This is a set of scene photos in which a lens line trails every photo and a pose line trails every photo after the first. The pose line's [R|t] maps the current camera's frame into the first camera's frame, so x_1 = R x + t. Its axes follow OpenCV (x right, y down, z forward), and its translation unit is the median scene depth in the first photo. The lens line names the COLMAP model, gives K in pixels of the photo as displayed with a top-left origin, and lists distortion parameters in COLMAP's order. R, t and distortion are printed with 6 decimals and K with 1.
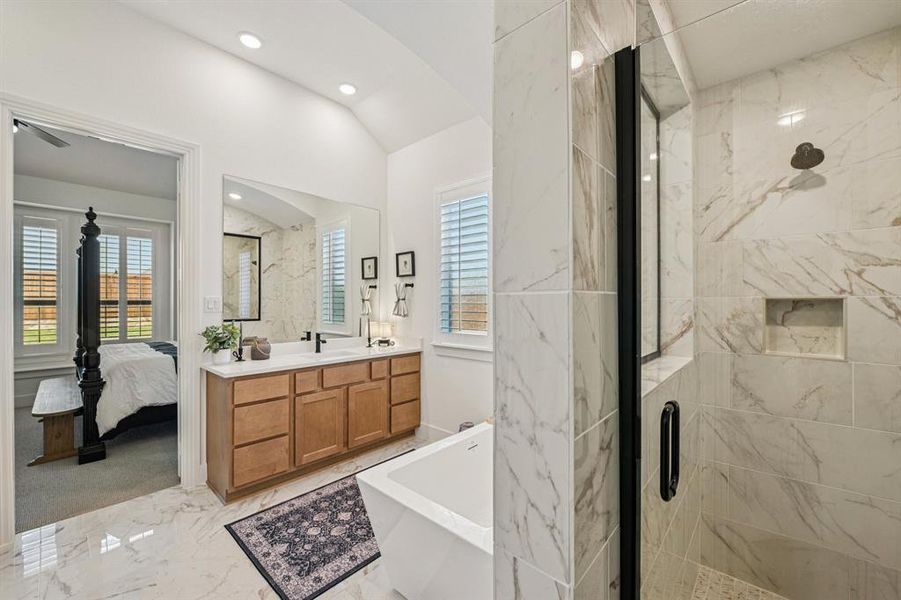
lens RADIAL K [[358.6, 0, 450.5], [0, 358.6, 300.0], [0, 0, 1]] dist [-0.003033, -0.000630]
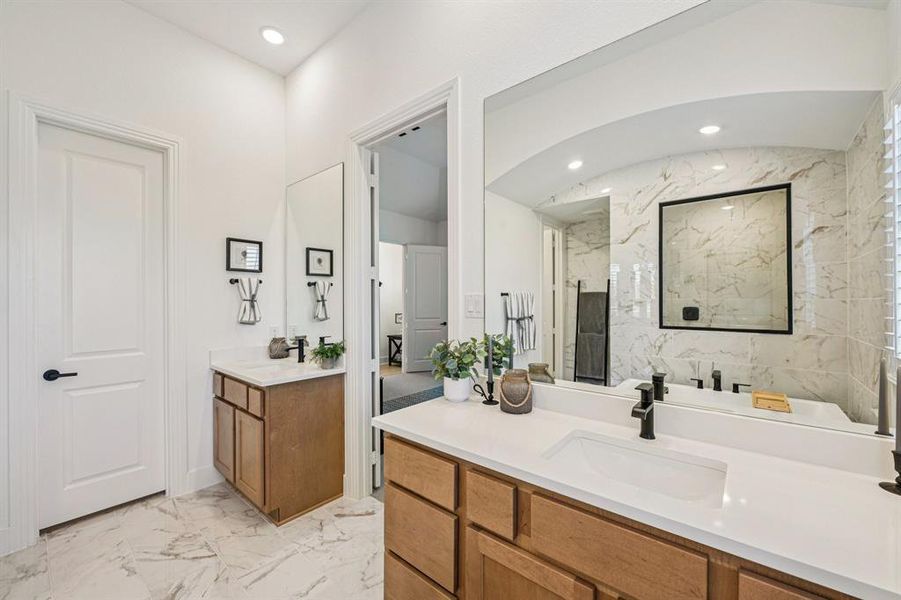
lens RADIAL K [[358.6, 0, 450.5], [0, 358.6, 300.0], [0, 0, 1]] dist [-0.003033, -0.000630]
pose [[0.045262, 0.001756, -0.998974, -0.007347], [0.006437, 0.999977, 0.002050, 0.001061], [0.998954, -0.006523, 0.045250, 1.282335]]
